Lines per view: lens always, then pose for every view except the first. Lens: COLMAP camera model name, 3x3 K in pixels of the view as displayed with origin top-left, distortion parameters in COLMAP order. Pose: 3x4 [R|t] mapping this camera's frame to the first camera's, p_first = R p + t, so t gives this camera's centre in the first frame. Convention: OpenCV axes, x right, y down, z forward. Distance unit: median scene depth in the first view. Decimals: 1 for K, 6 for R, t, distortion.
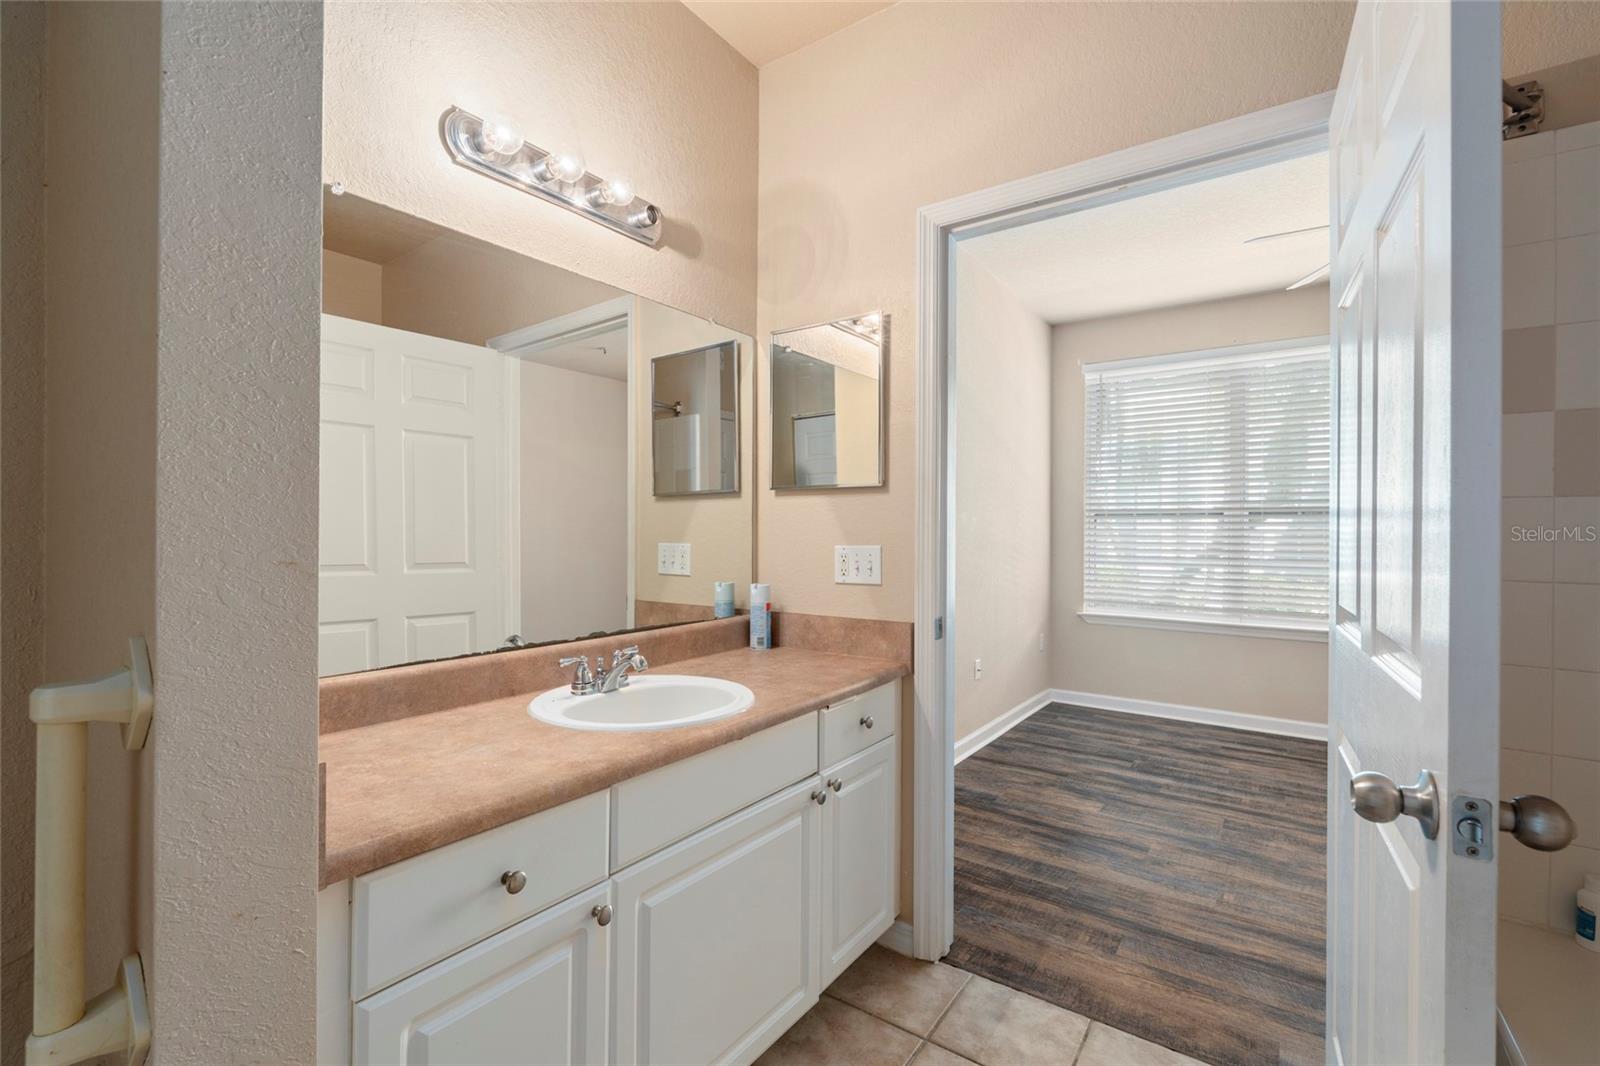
lens RADIAL K [[699.1, 0, 800.0], [0, 699.1, 533.0], [0, 0, 1]] dist [-0.001260, -0.000273]
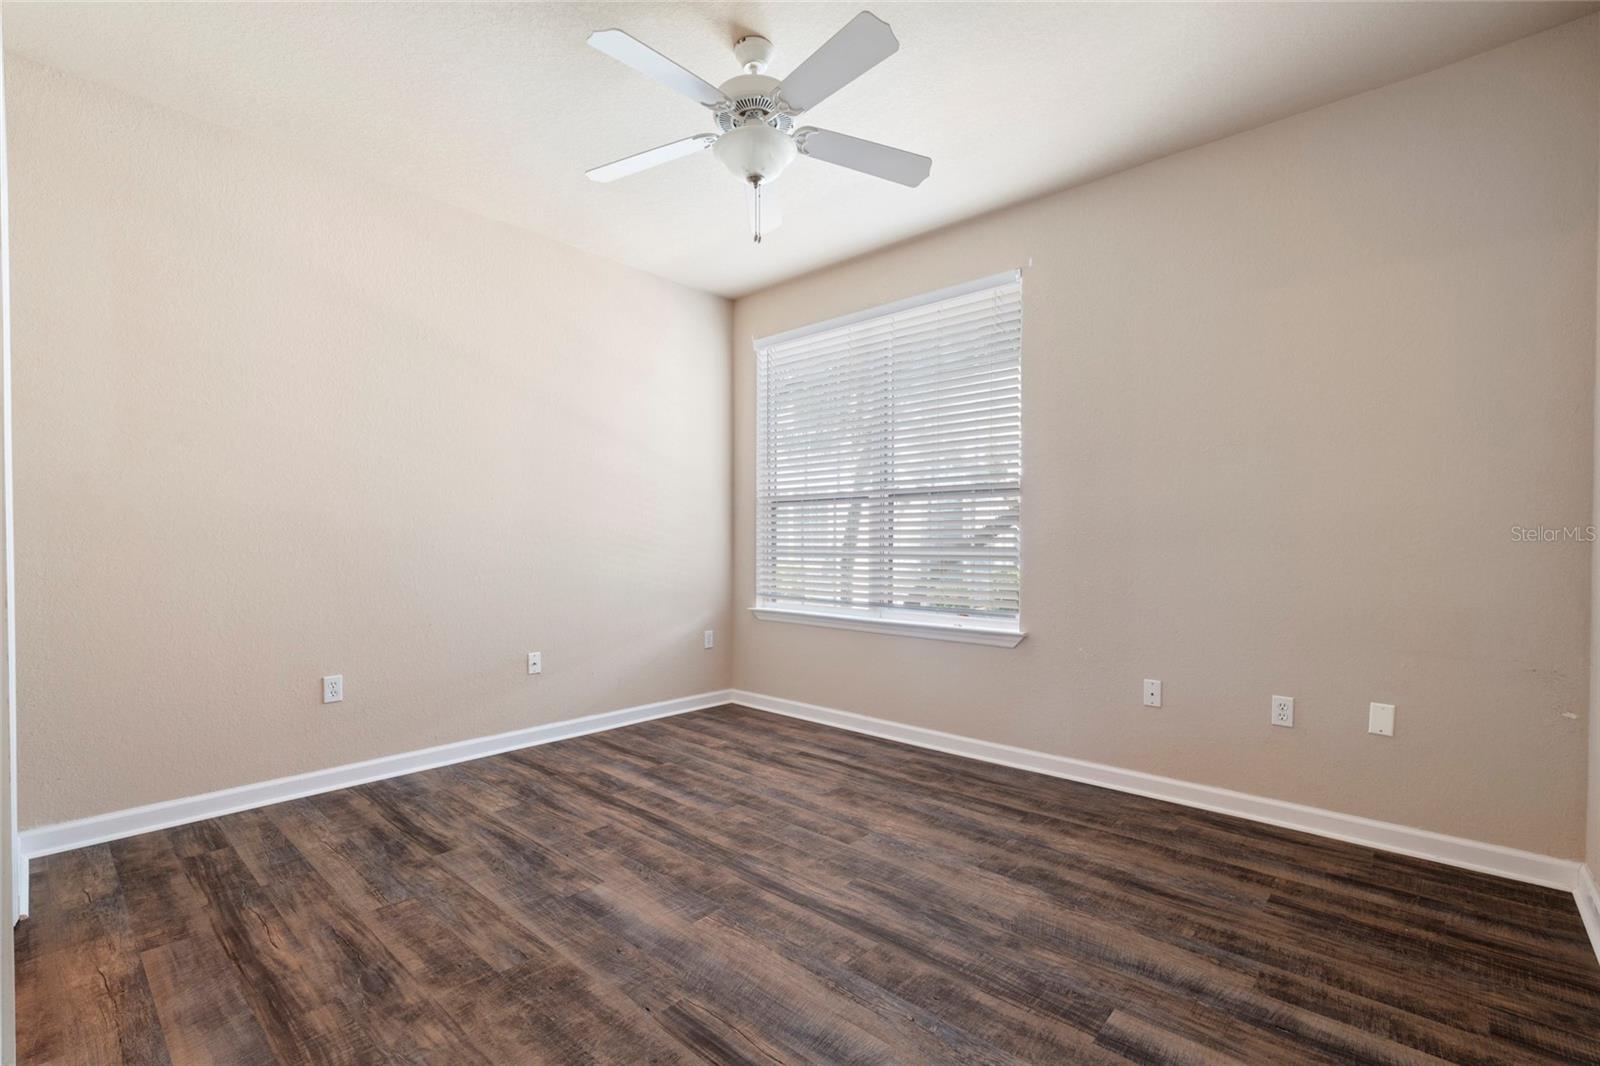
lens RADIAL K [[708.3, 0, 796.0], [0, 708.3, 544.7], [0, 0, 1]] dist [-0.000381, 0.000059]
pose [[0.992106, -0.007768, -0.125165, 0.813354], [0.008219, 0.999961, 0.003090, 0.039688], [0.125136, -0.004094, 0.992131, 0.105035]]
